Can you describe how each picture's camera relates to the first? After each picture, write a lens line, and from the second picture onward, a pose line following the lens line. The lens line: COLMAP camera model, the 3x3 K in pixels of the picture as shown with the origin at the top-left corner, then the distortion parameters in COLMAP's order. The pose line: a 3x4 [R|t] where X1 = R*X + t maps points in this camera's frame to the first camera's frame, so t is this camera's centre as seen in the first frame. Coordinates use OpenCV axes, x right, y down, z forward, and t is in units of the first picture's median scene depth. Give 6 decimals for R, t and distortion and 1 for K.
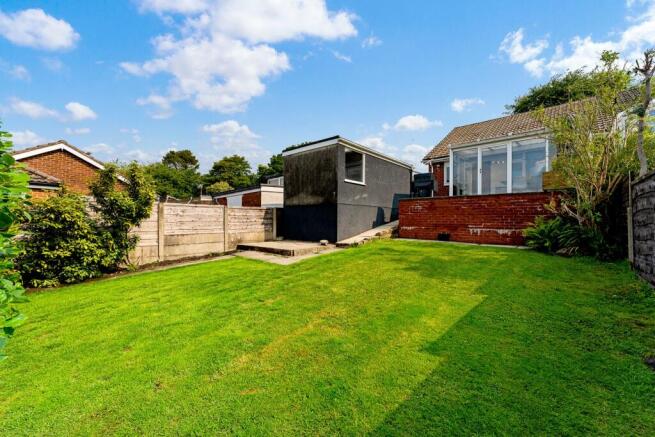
lens RADIAL K [[284.8, 0, 327.5], [0, 284.8, 218.5], [0, 0, 1]] dist [-0.002525, -0.000298]
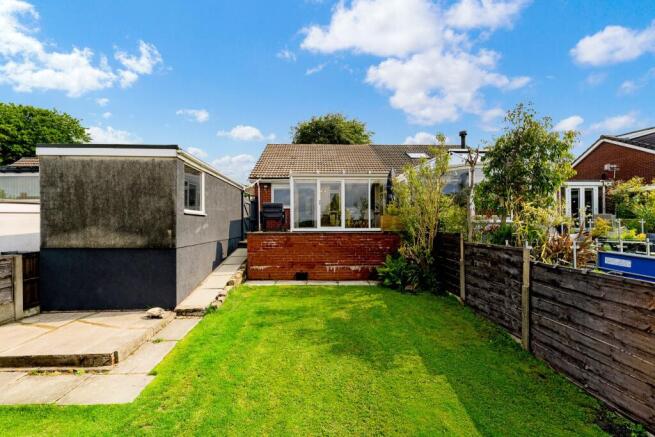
lens RADIAL K [[284.8, 0, 327.5], [0, 284.8, 218.5], [0, 0, 1]] dist [-0.002525, -0.000298]
pose [[0.687018, -0.005156, 0.726622, -0.194695], [-0.010413, 0.999802, 0.016939, -0.130113], [-0.726566, -0.019204, 0.686829, 0.278135]]
